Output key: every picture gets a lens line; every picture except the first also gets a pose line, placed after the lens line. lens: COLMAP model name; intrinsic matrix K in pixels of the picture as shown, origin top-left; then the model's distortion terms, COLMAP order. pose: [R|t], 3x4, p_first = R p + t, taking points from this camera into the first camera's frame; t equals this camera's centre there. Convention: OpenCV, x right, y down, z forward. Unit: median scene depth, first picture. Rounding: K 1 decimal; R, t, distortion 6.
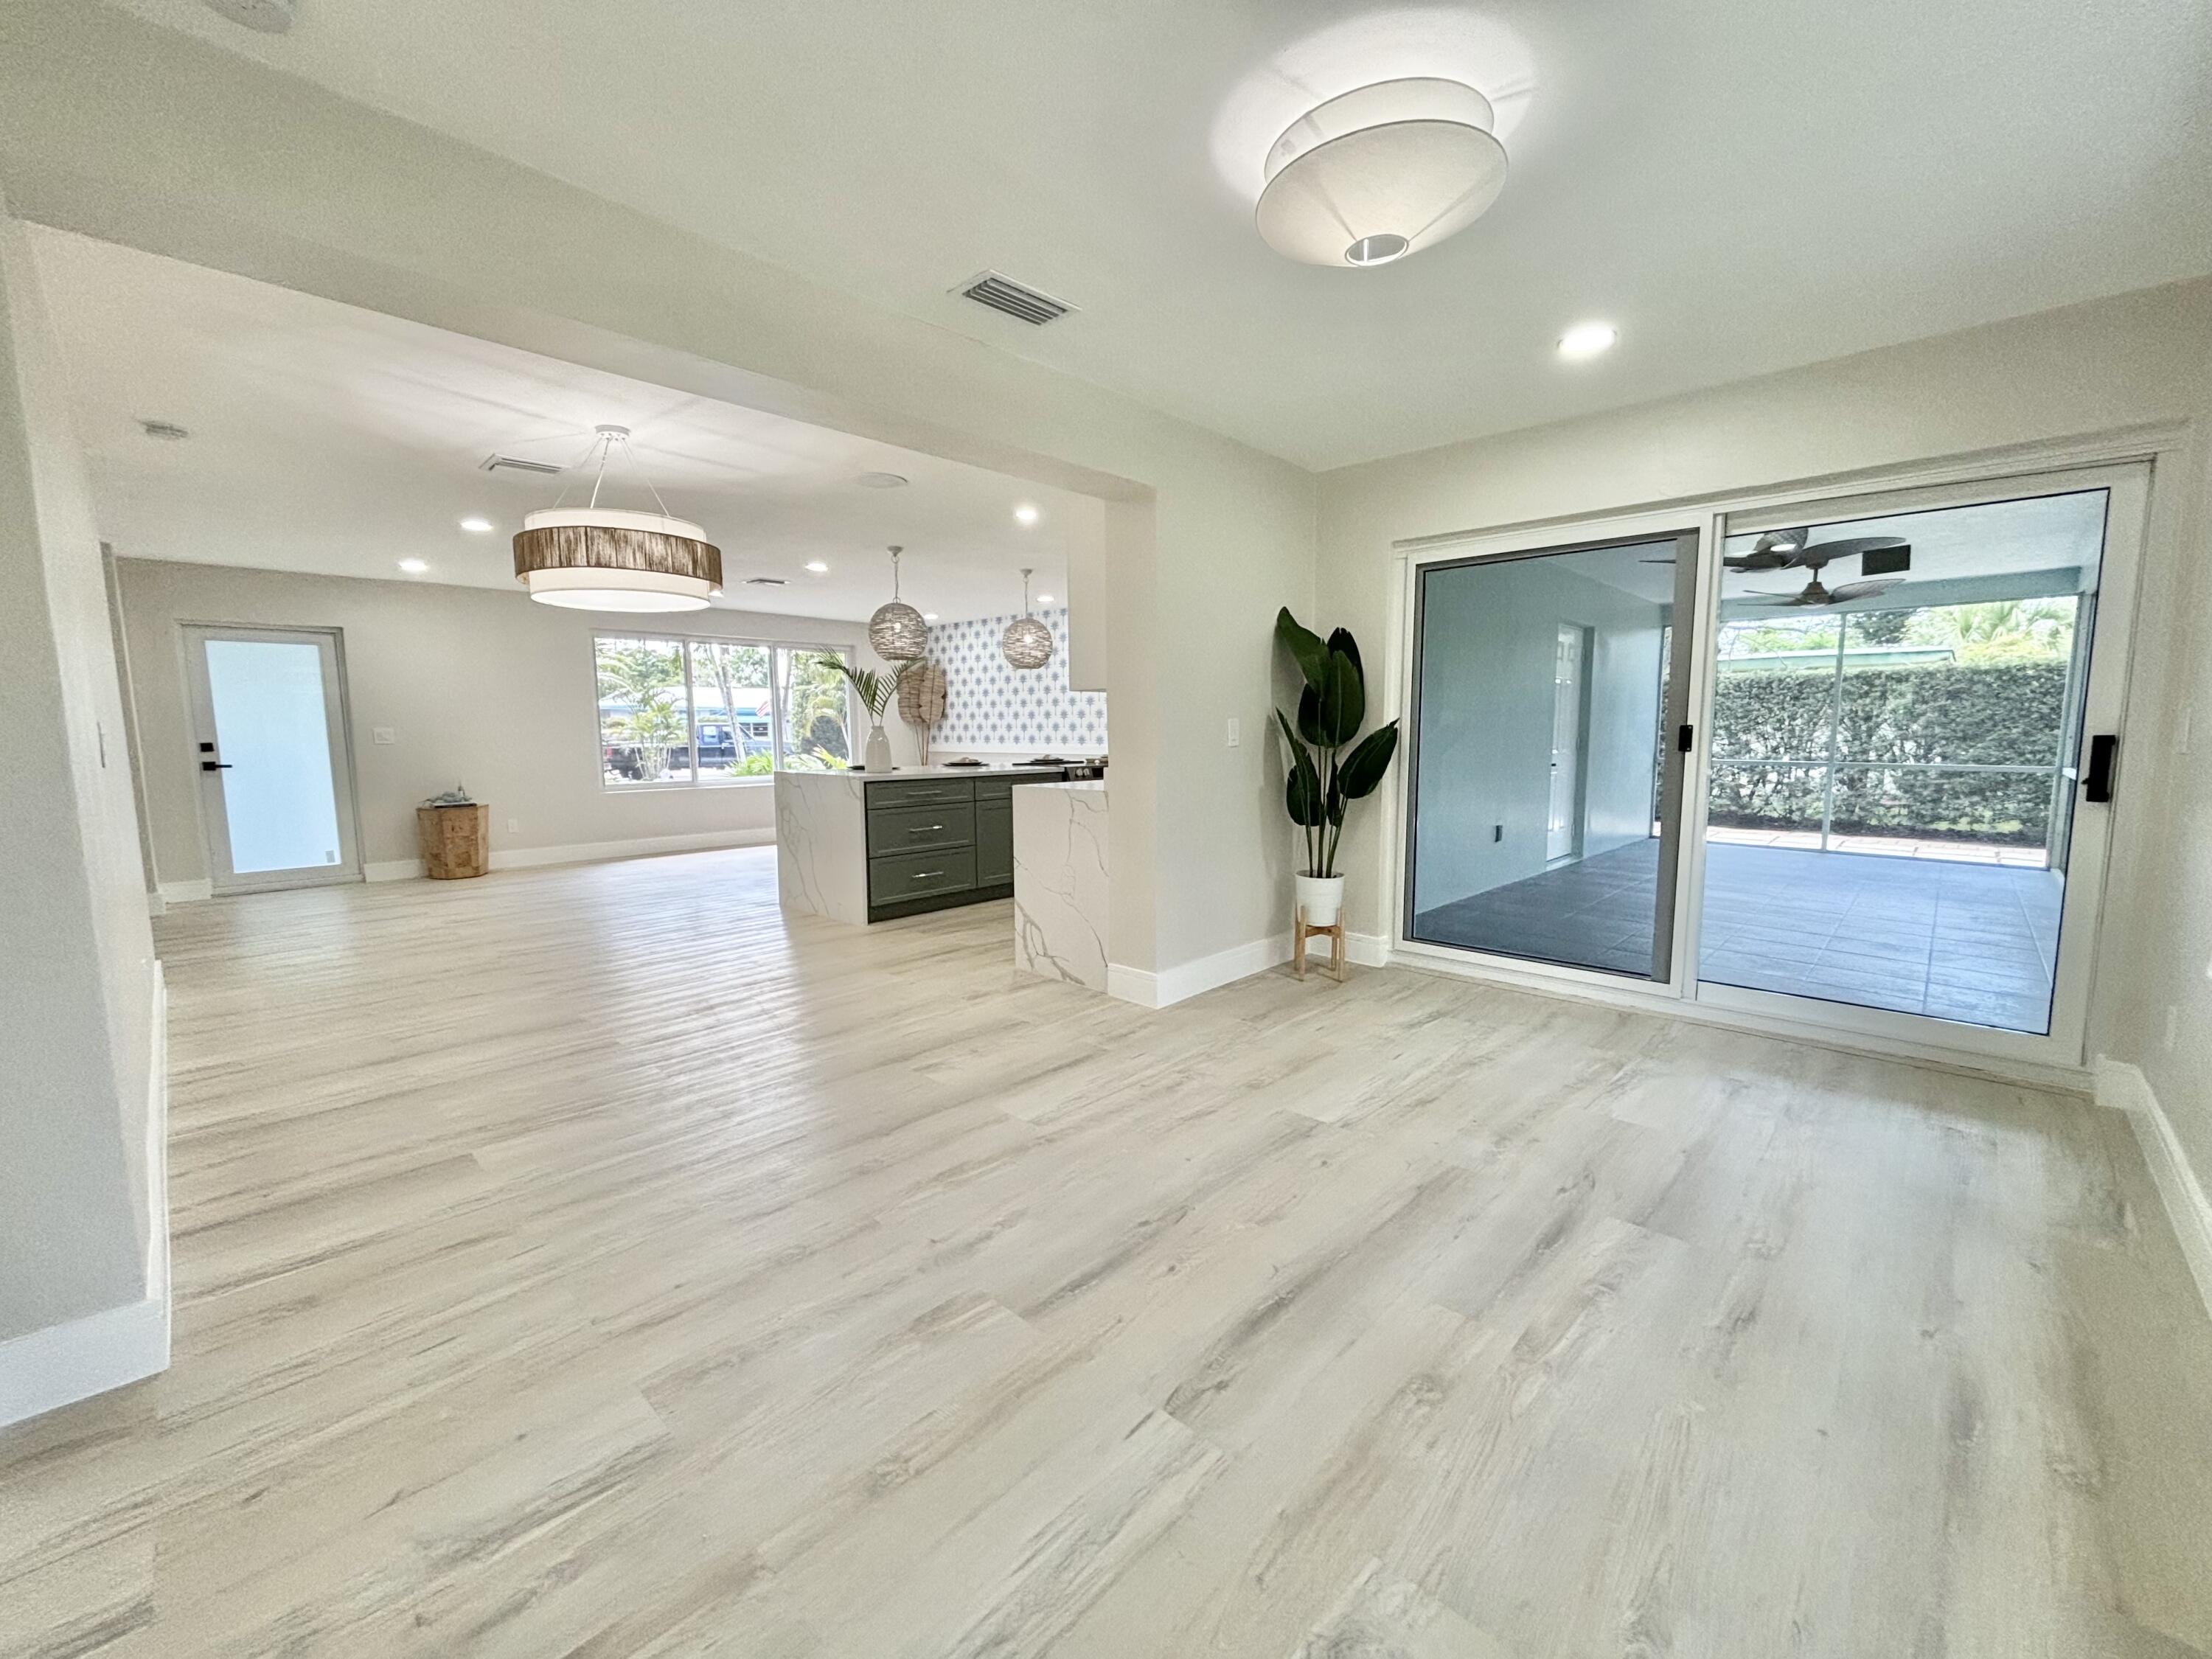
lens RADIAL K [[887.7, 0, 1090.5], [0, 887.7, 820.8], [0, 0, 1]] dist [0.005793, 0.000240]
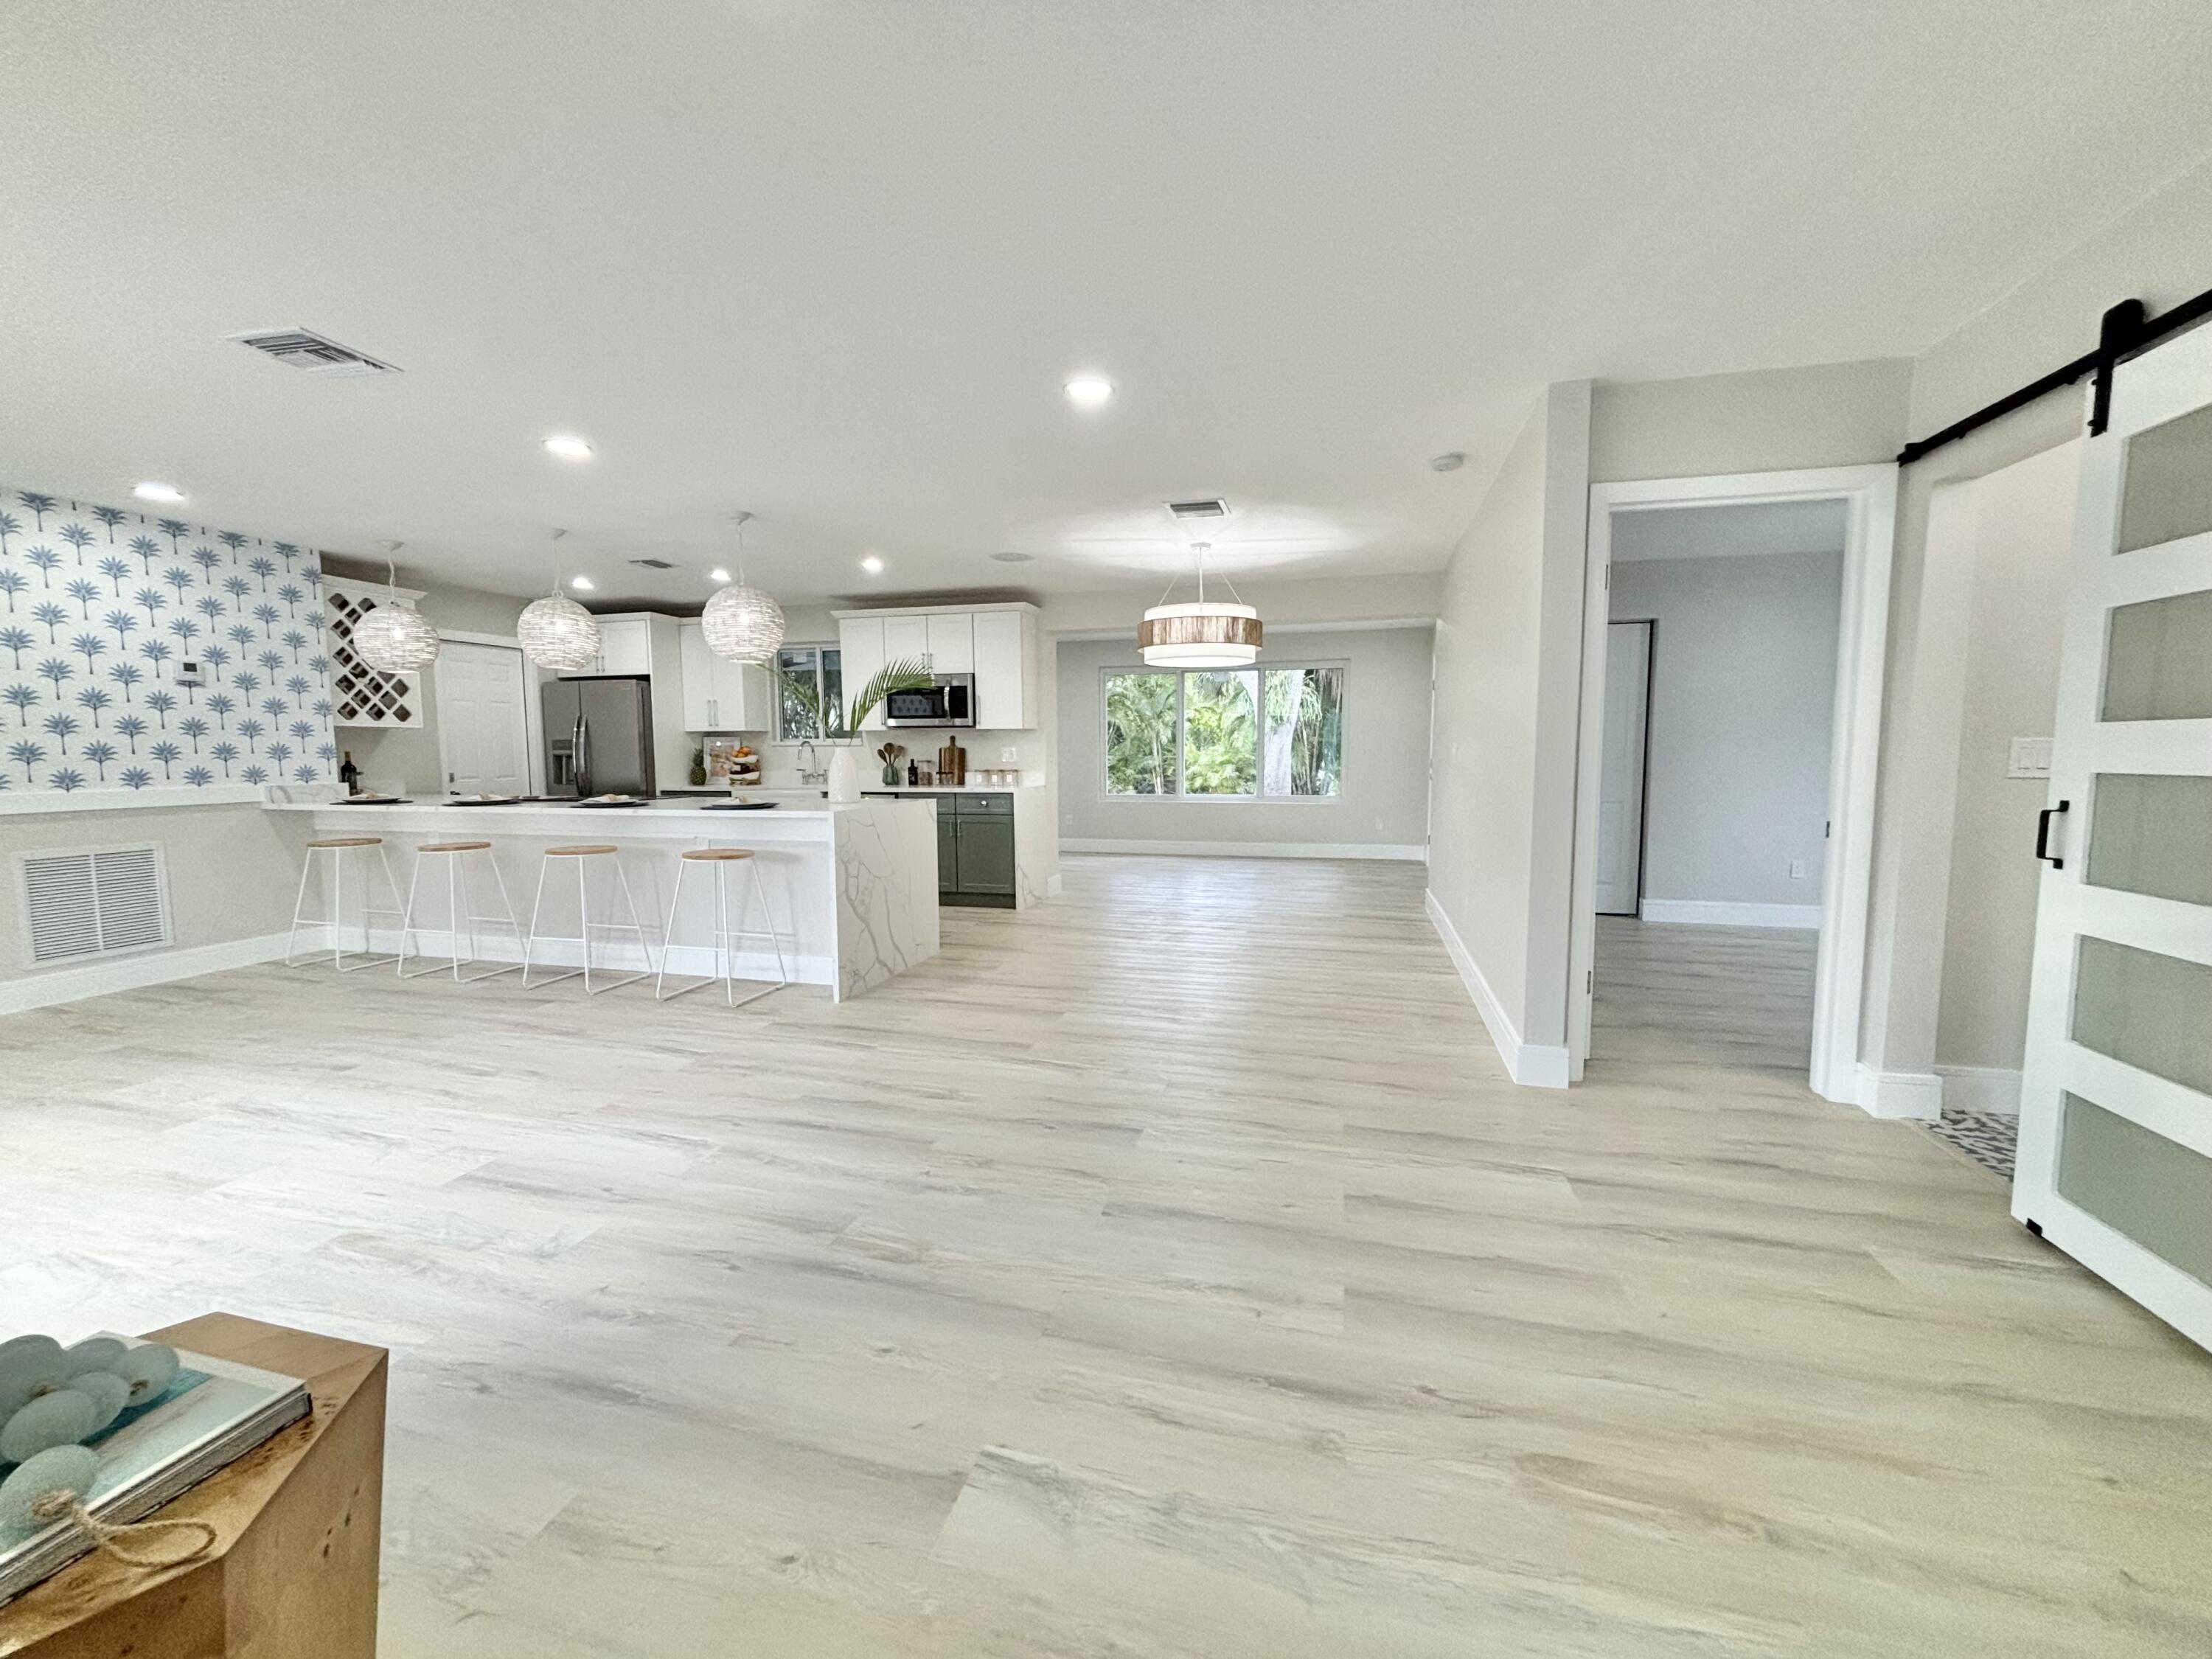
lens RADIAL K [[894.4, 0, 1105.8], [0, 894.4, 826.3], [0, 0, 1]] dist [0.003141, 0.000015]
pose [[-0.494985, -0.066432, 0.866358, -1.236657], [0.101861, 0.985761, 0.133786, -0.133930], [-0.862910, 0.154470, -0.481171, 1.336321]]
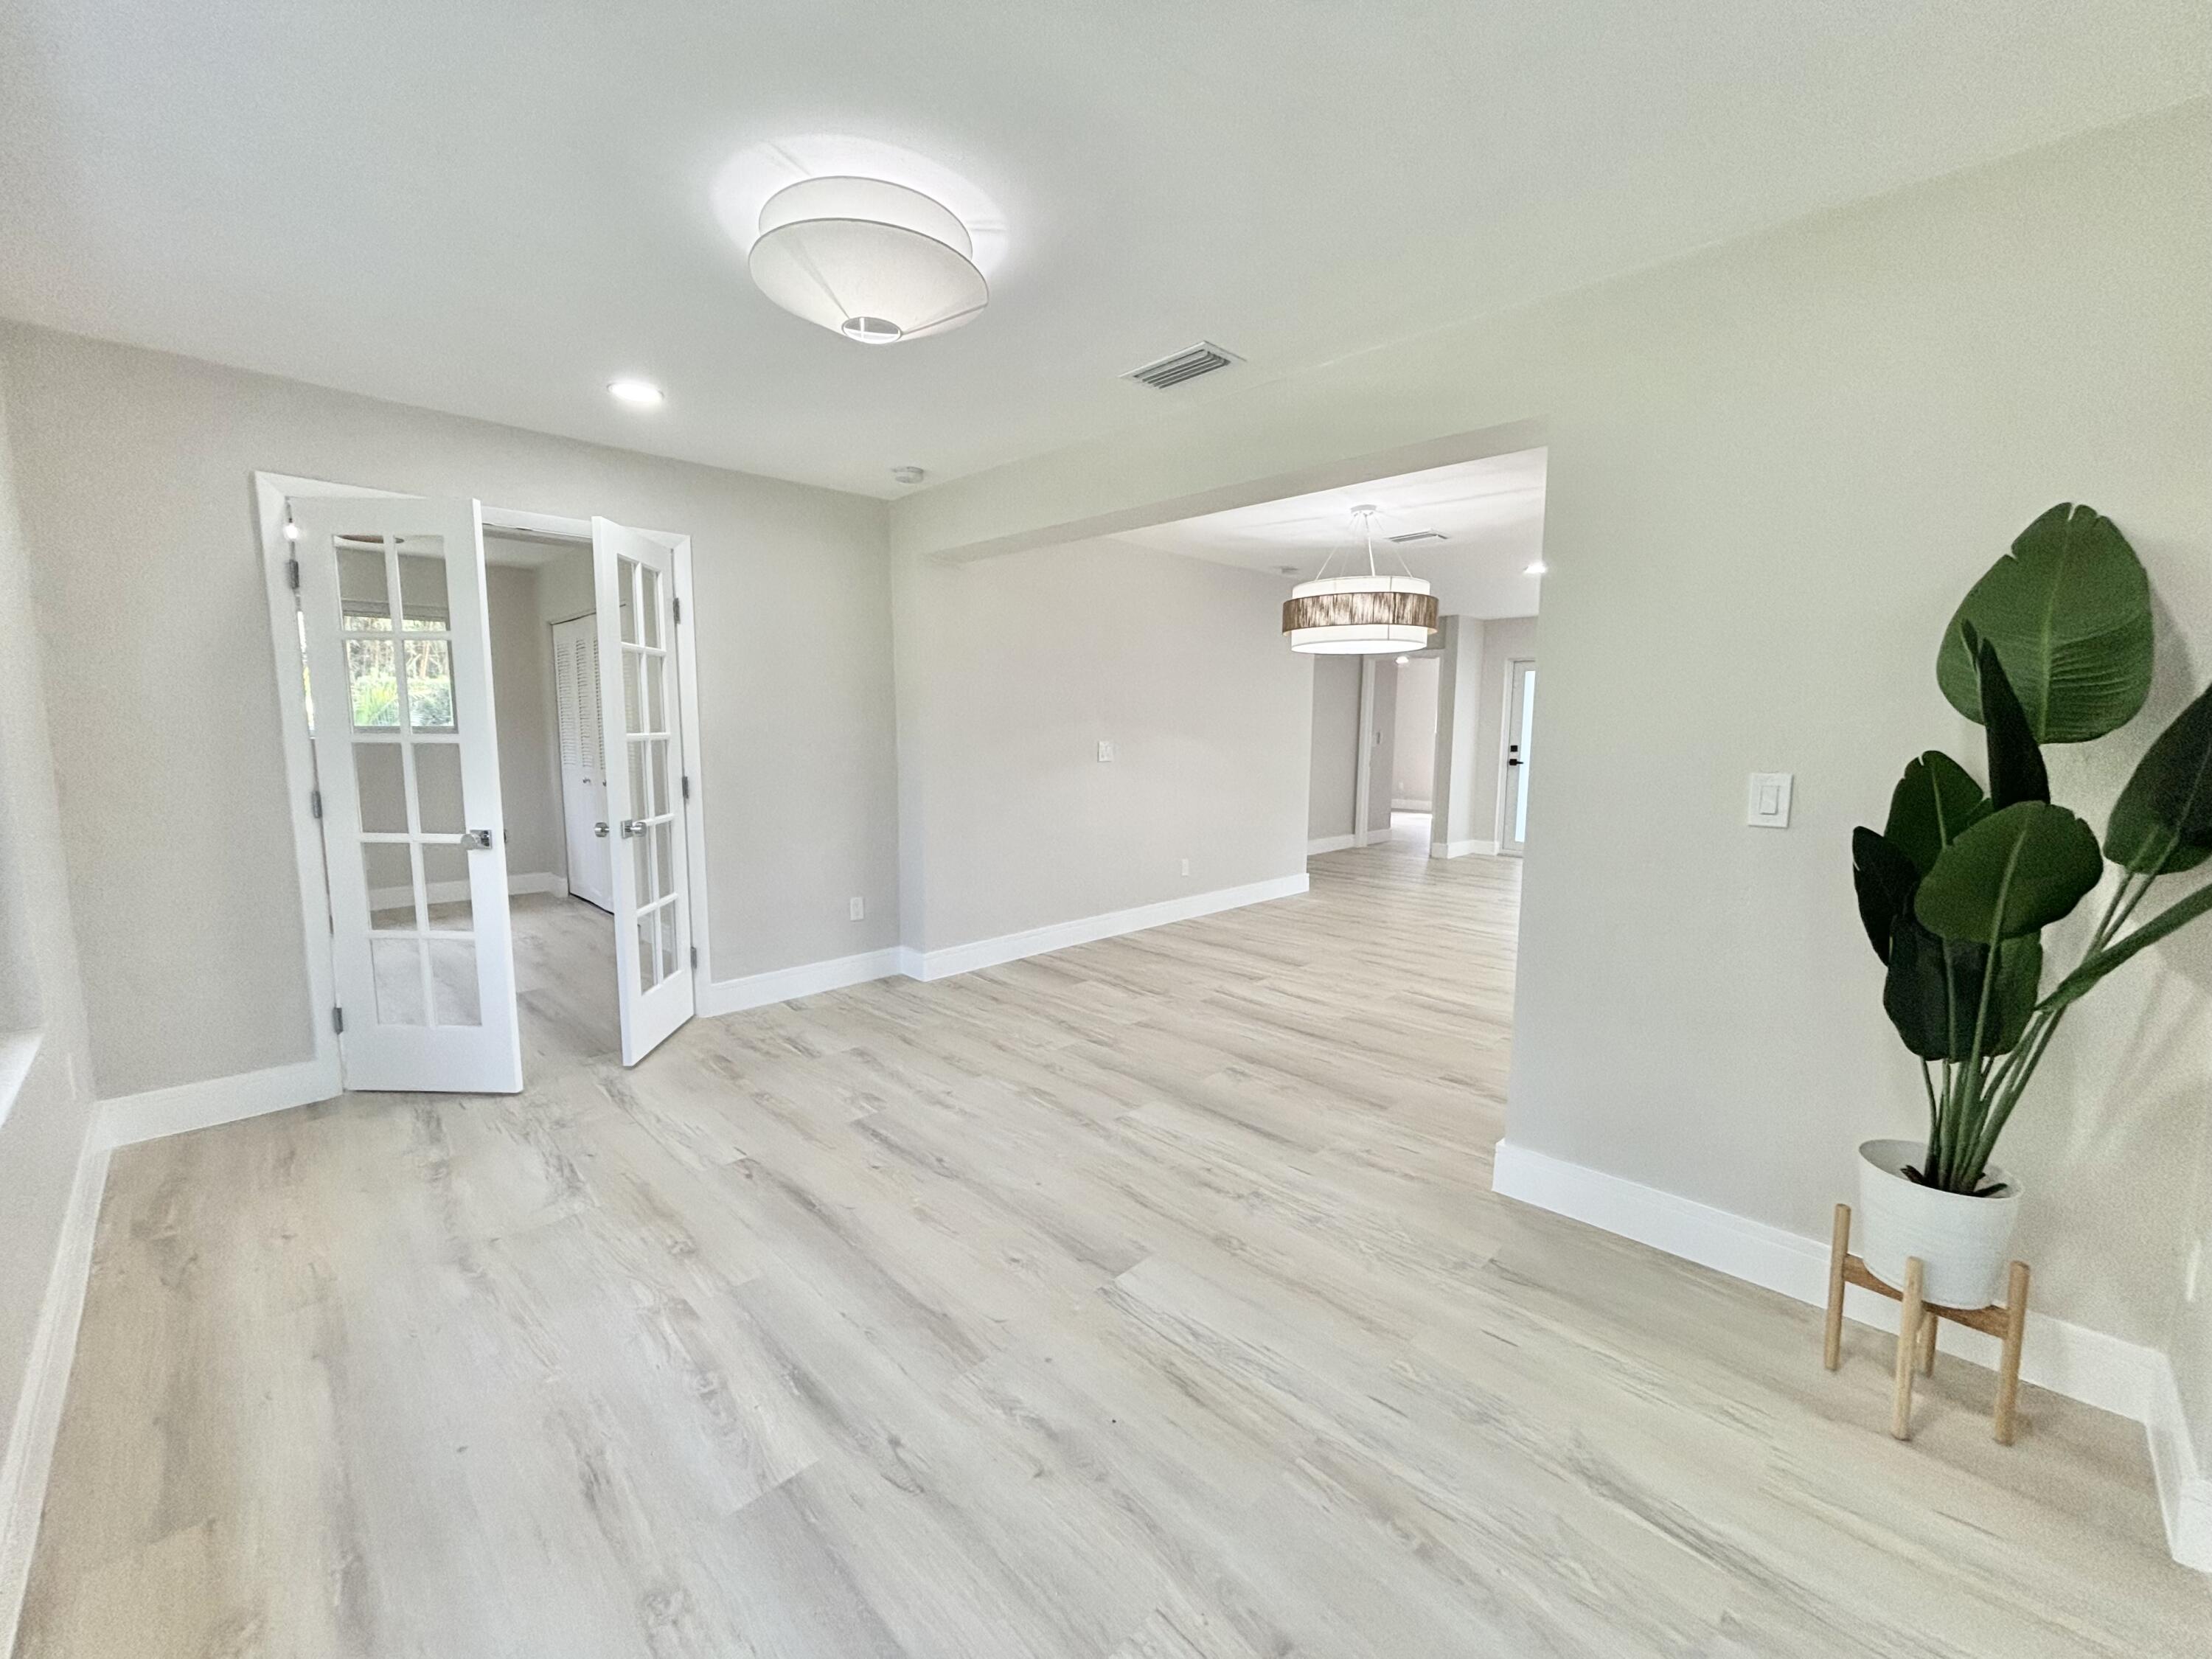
lens RADIAL K [[894.4, 0, 1105.8], [0, 894.4, 826.3], [0, 0, 1]] dist [0.003141, 0.000015]
pose [[-0.004496, 0.124238, -0.992242, 0.504694], [-0.116483, 0.985432, 0.123913, -0.077498], [0.993182, 0.116137, 0.010041, 0.470675]]
